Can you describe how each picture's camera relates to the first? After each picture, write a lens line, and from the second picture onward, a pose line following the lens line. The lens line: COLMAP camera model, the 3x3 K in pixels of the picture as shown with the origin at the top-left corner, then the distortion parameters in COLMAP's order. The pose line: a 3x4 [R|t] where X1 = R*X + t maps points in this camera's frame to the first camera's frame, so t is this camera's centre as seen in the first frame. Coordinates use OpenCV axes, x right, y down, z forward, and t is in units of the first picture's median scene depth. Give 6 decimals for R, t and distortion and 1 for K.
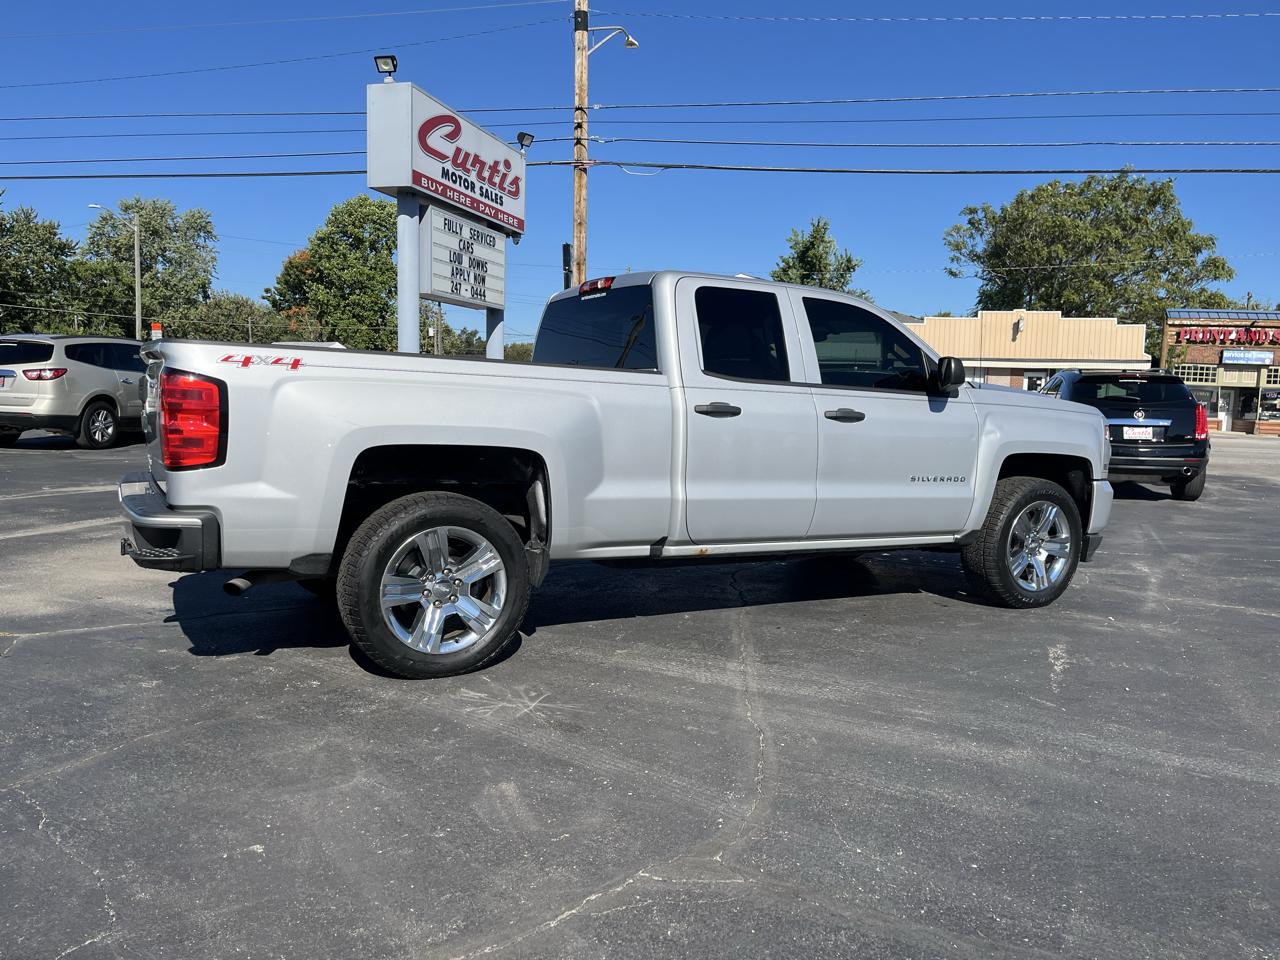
lens RADIAL K [[970.6, 0, 639.9], [0, 970.6, 484.8], [0, 0, 1]] dist [0.070364, -0.094371]
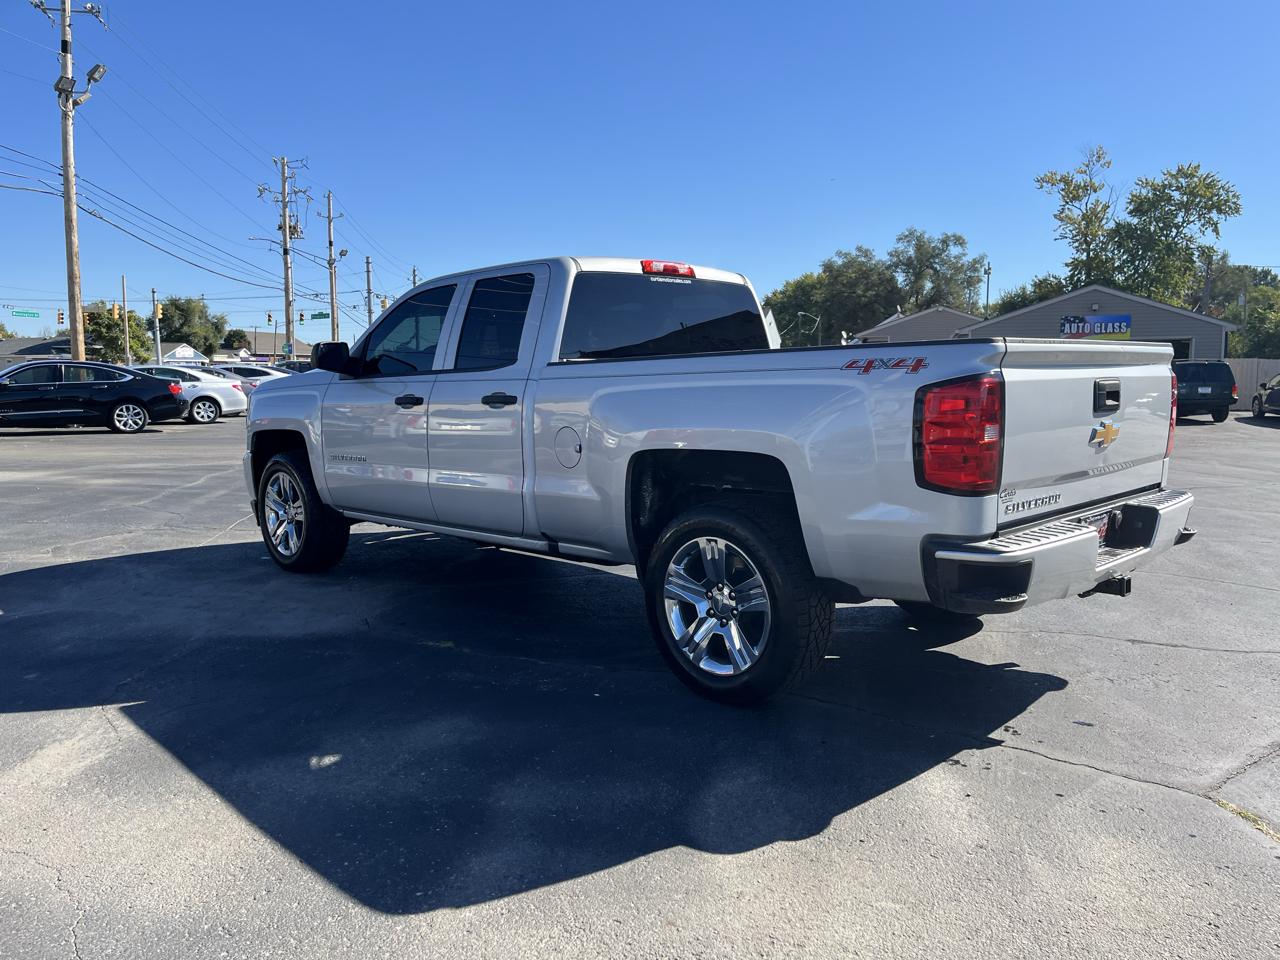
lens RADIAL K [[970.6, 0, 652.2], [0, 970.6, 471.7], [0, 0, 1]] dist [0.070364, -0.094371]
pose [[-0.290246, -0.124463, 0.948824, -0.406746], [0.087738, 0.983869, 0.155899, -0.067225], [-0.952921, 0.128497, -0.274644, 0.547584]]
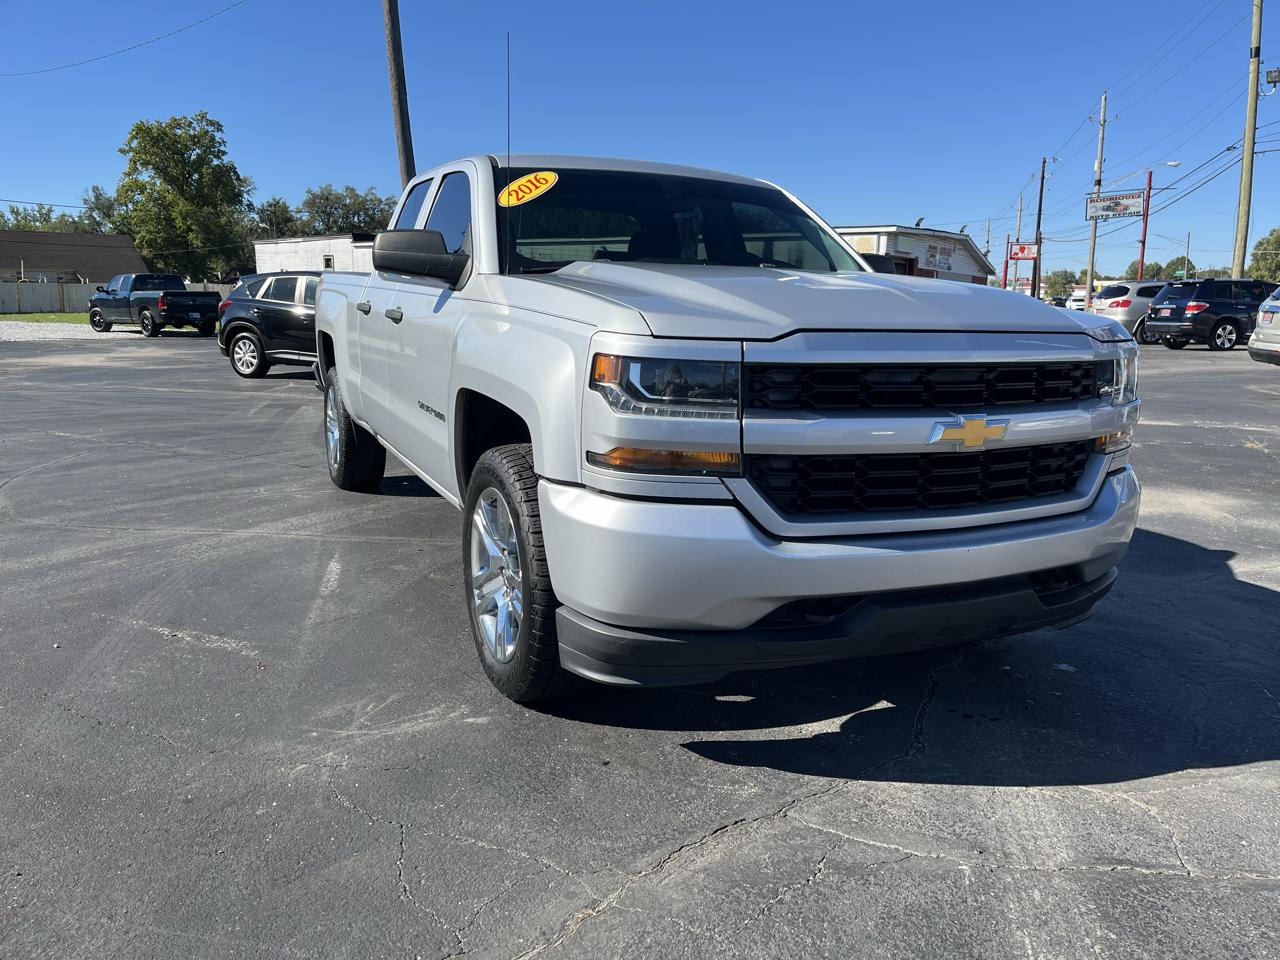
lens RADIAL K [[970.6, 0, 650.2], [0, 970.6, 485.8], [0, 0, 1]] dist [0.070364, -0.094371]
pose [[-0.055011, 0.159076, -0.985733, 0.415067], [-0.114544, 0.979705, 0.164495, -0.035941], [0.991894, 0.121958, -0.035673, 0.500236]]
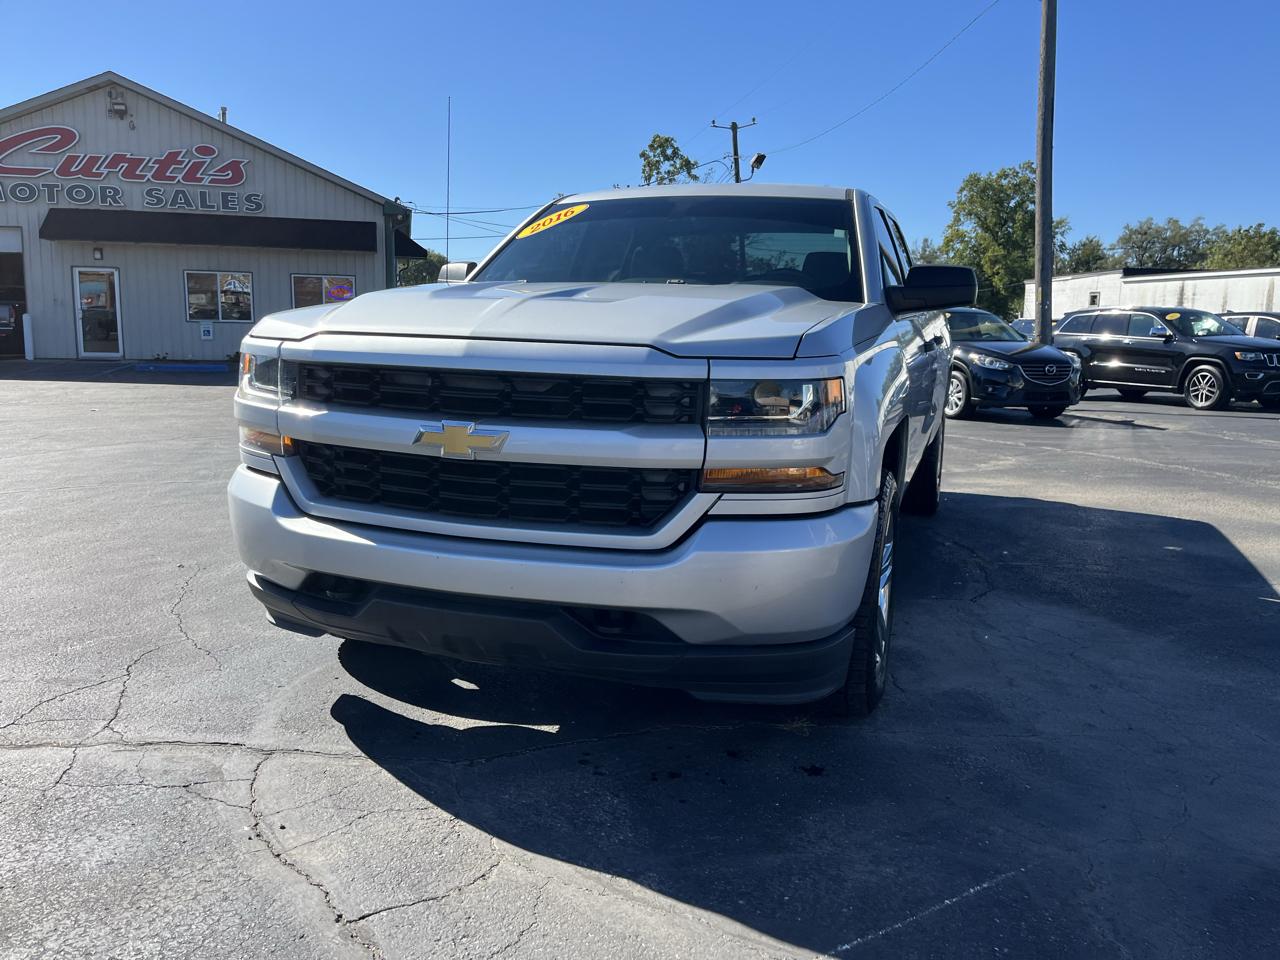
lens RADIAL K [[970.6, 0, 648.0], [0, 970.6, 479.8], [0, 0, 1]] dist [0.070364, -0.094371]
pose [[-0.743149, 0.063865, -0.666071, 0.317111], [-0.103744, 0.972400, 0.208986, -0.058321], [0.661034, 0.224409, -0.716013, 0.722255]]
